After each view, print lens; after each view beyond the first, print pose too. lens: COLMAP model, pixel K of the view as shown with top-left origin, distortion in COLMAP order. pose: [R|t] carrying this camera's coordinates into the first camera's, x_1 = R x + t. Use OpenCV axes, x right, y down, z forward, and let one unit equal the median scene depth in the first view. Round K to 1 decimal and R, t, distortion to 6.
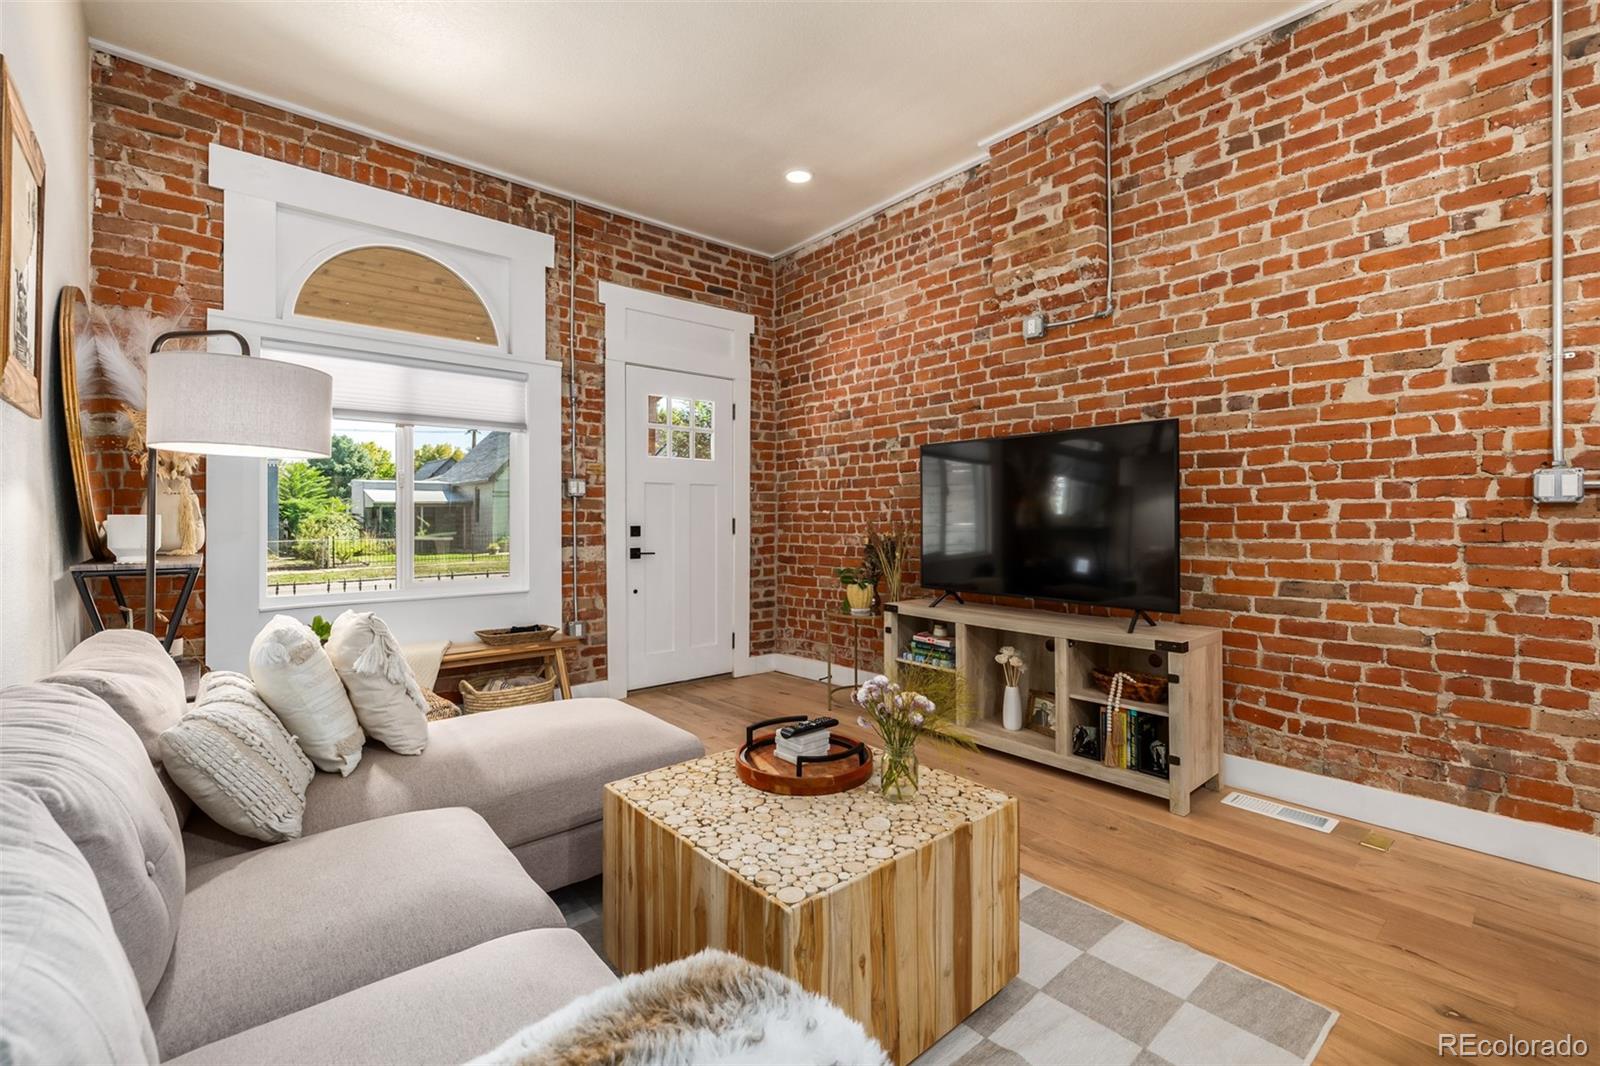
lens RADIAL K [[697.2, 0, 797.8], [0, 697.2, 514.8], [0, 0, 1]] dist [0.001432, -0.000347]
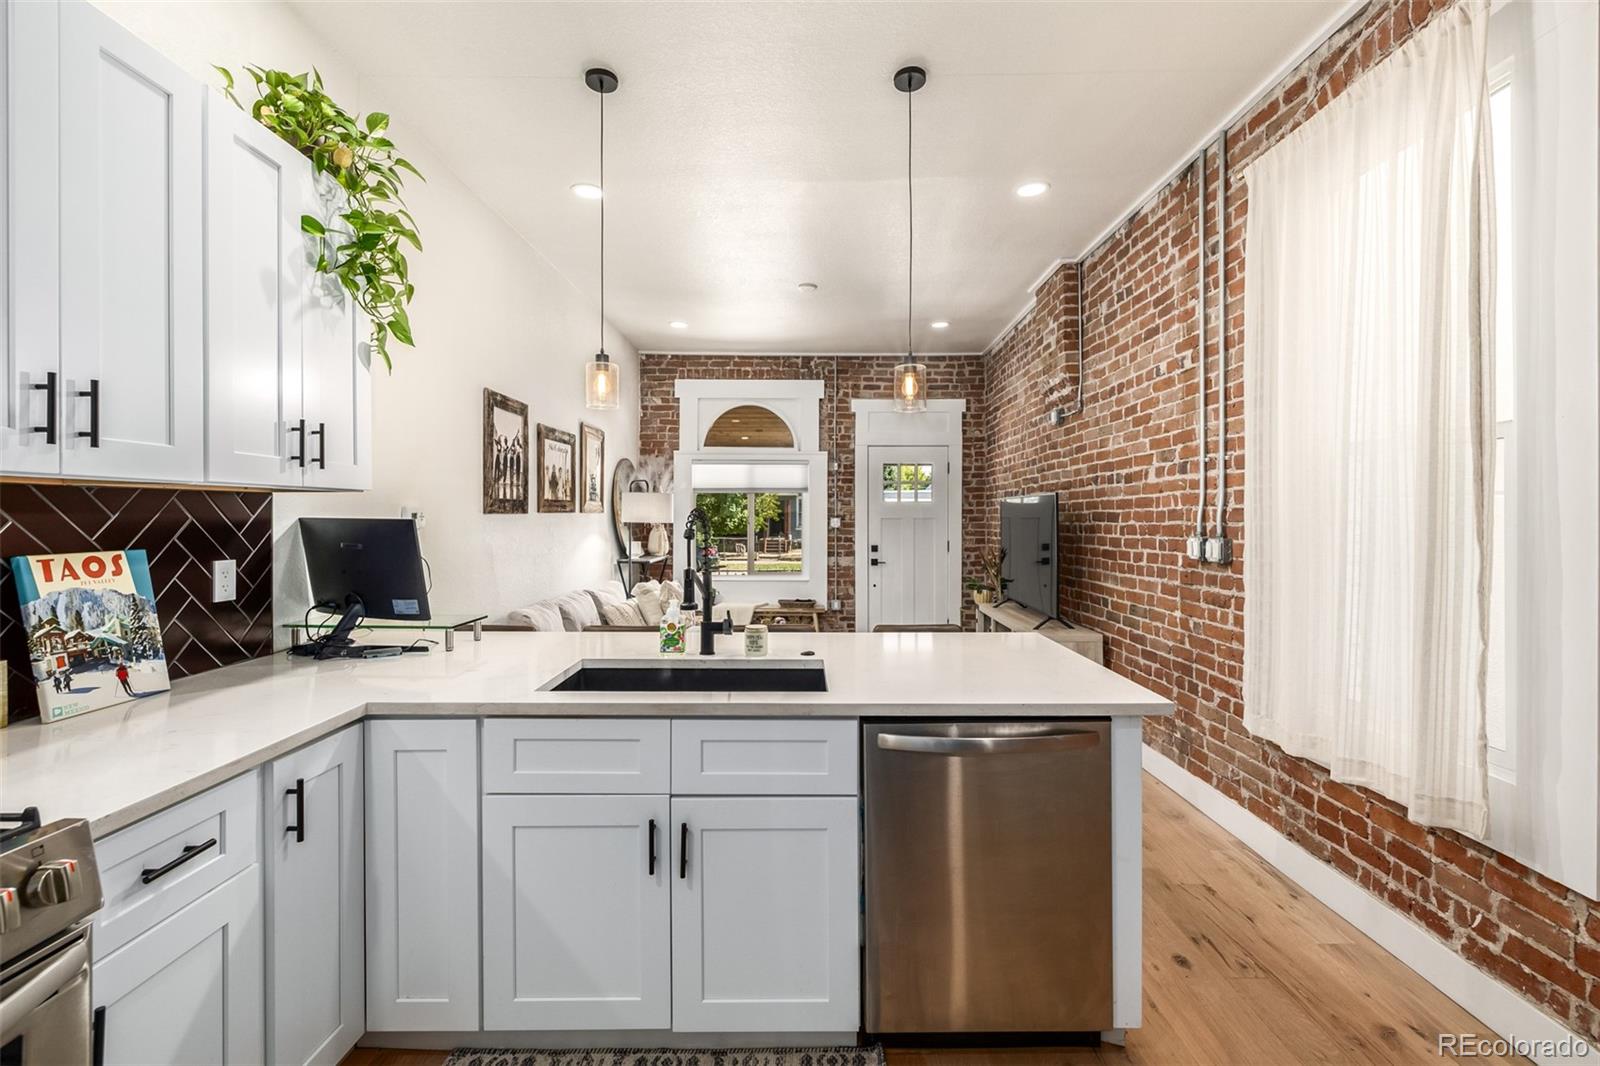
lens RADIAL K [[688.9, 0, 799.3], [0, 688.9, 517.3], [0, 0, 1]] dist [0.000379, 0.000233]
pose [[0.749885, 0.003105, -0.661560, 0.730906], [-0.000761, 0.999992, 0.003831, -0.057748], [0.661567, -0.002369, 0.749882, -0.335433]]
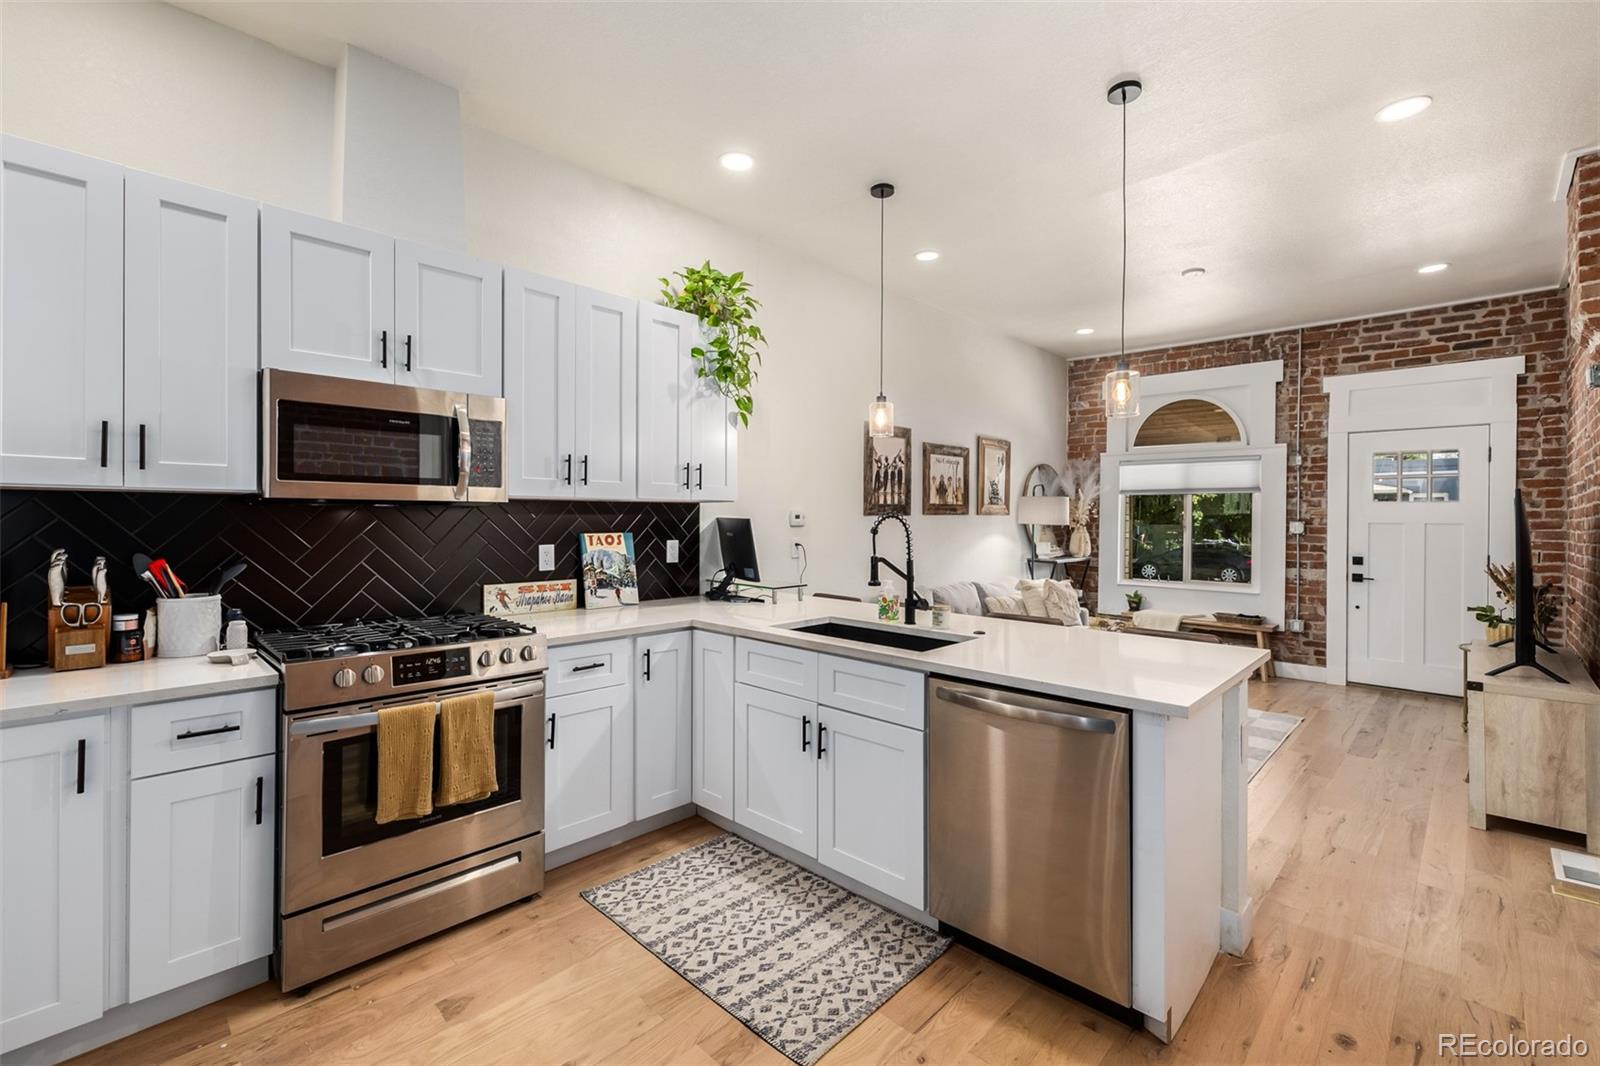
lens RADIAL K [[689.1, 0, 796.6], [0, 689.1, 519.3], [0, 0, 1]] dist [0.000885, 0.000123]
pose [[0.082019, 0.006311, -0.996611, 1.005924], [-0.005060, 0.999970, 0.005916, -0.058402], [0.996618, 0.004557, 0.082048, -0.153646]]
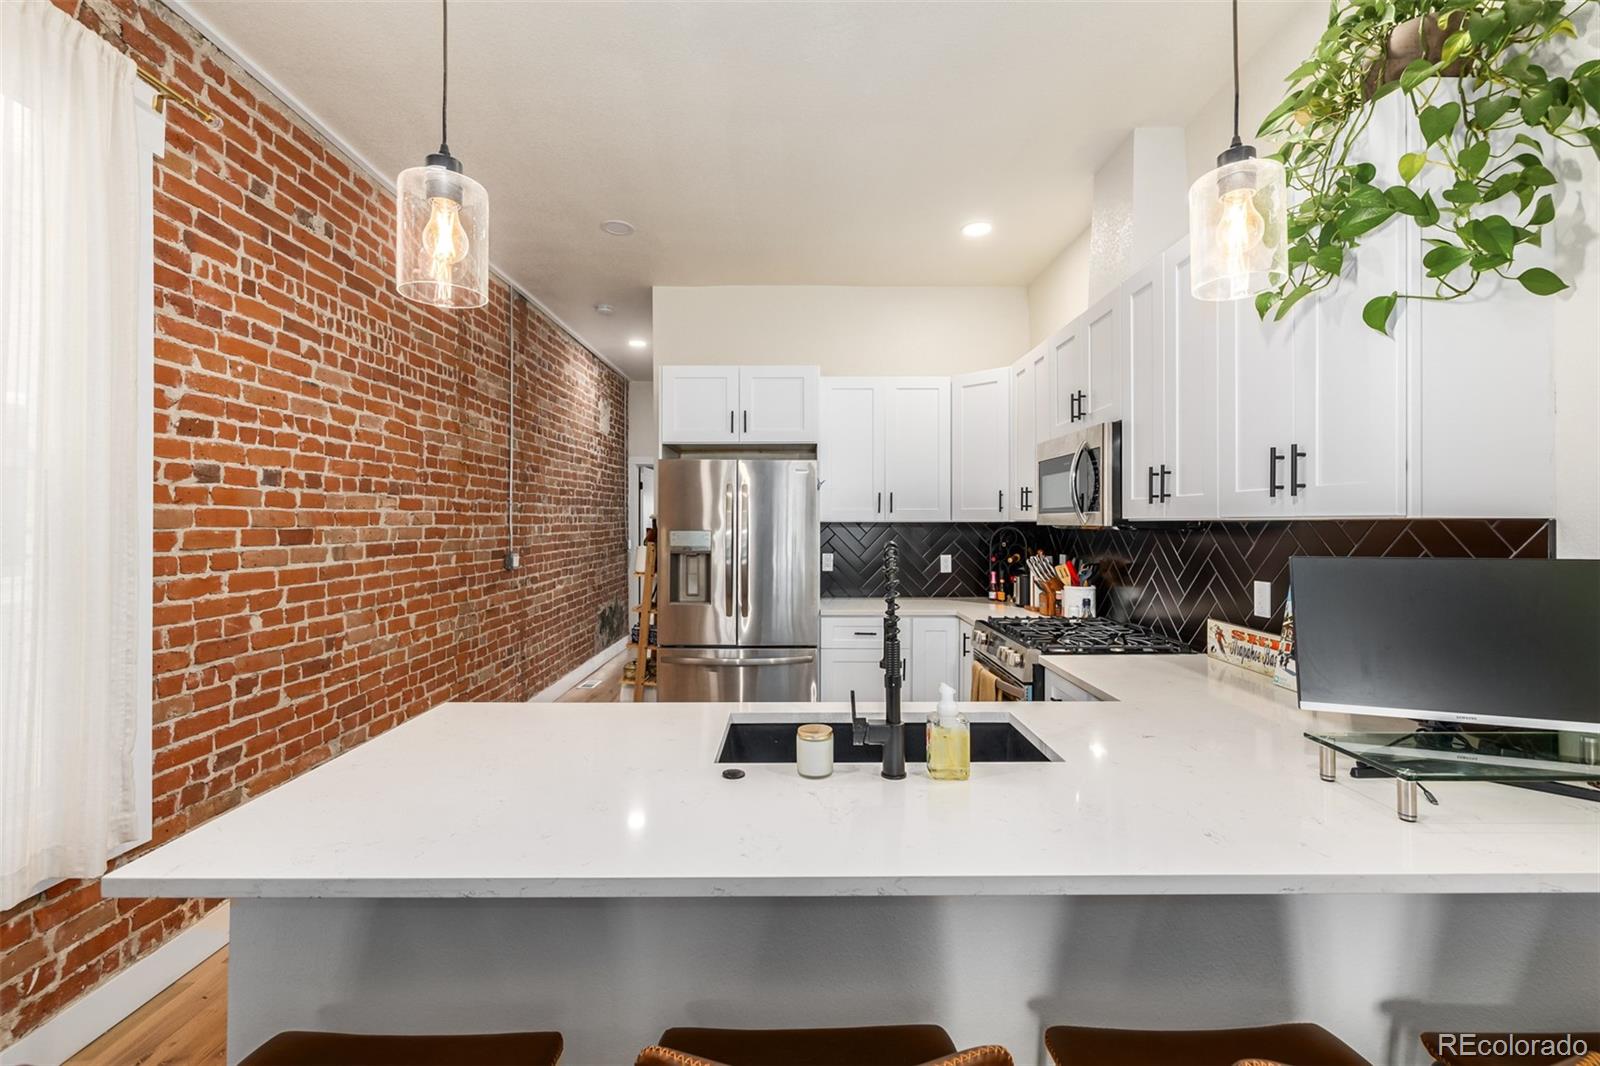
lens RADIAL K [[684.2, 0, 797.7], [0, 684.2, 517.2], [0, 0, 1]] dist [-0.000280, -0.000043]
pose [[-0.755898, 0.007120, 0.654651, 0.141015], [0.001776, 0.999959, -0.008824, -0.072283], [-0.654687, -0.005507, -0.755880, 0.299468]]
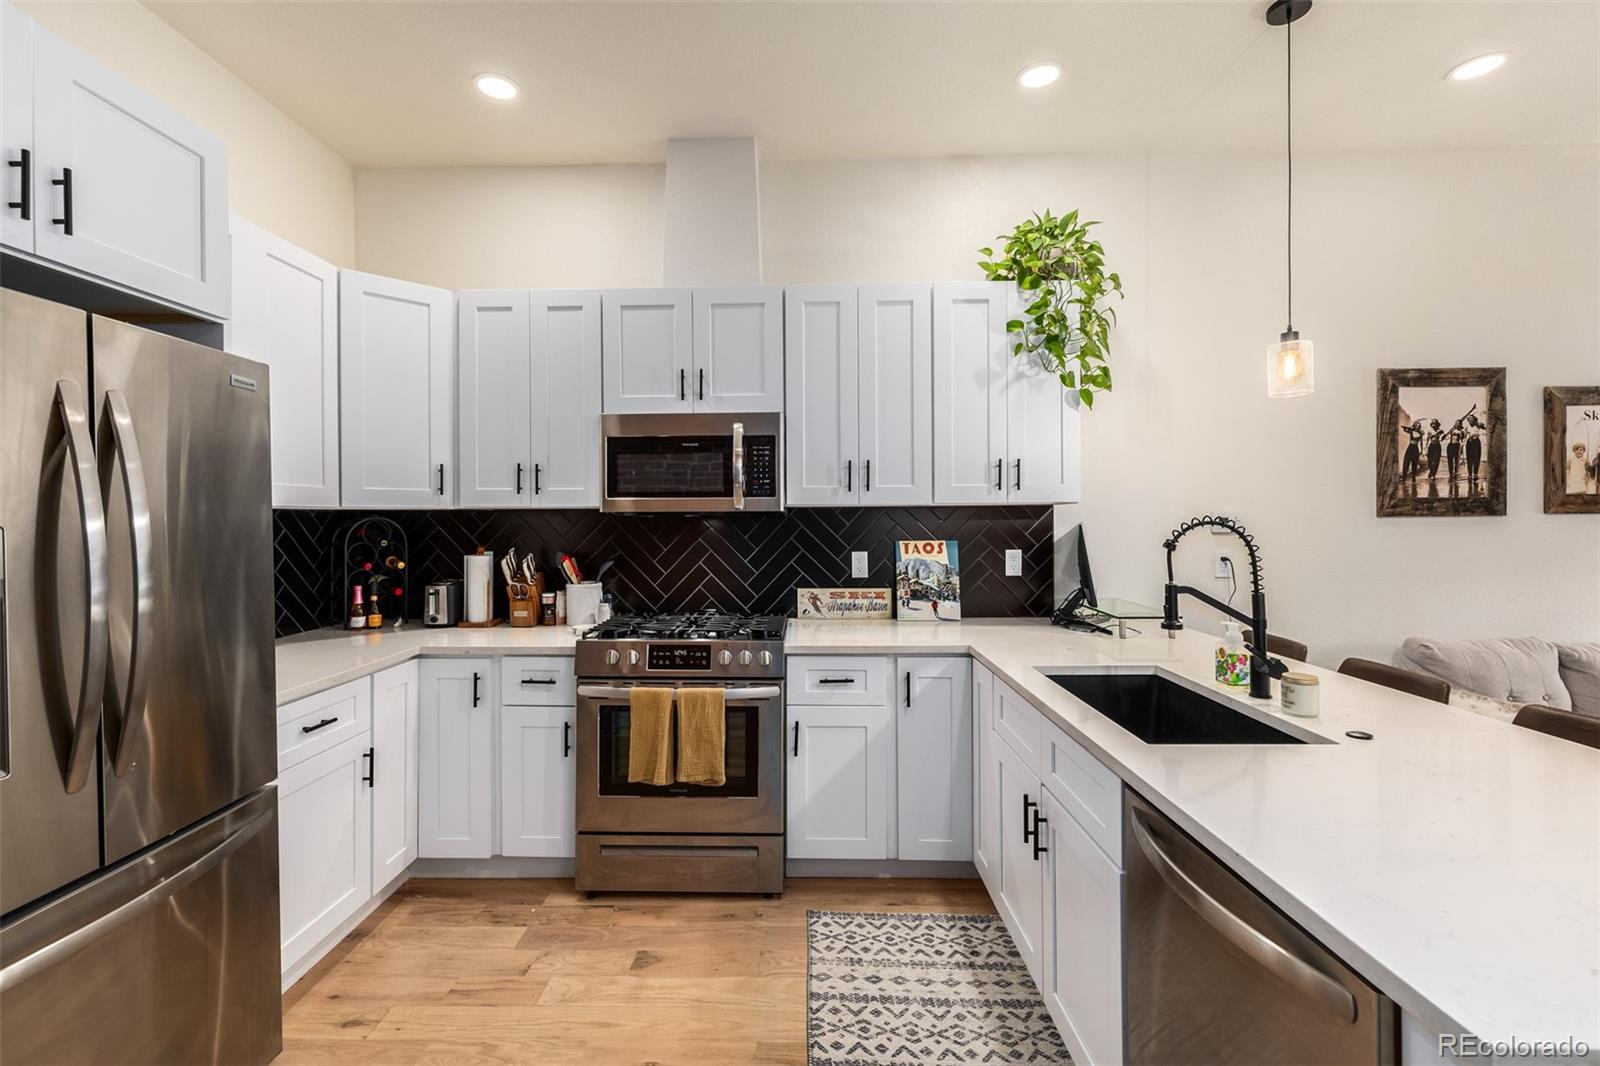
lens RADIAL K [[694.6, 0, 788.2], [0, 694.6, 520.5], [0, 0, 1]] dist [0.000048, 0.000014]
pose [[-0.676937, 0.009688, -0.735977, 0.838962], [0.007611, 0.999952, 0.006163, -0.064113], [0.736002, -0.001430, -0.676978, 0.094573]]
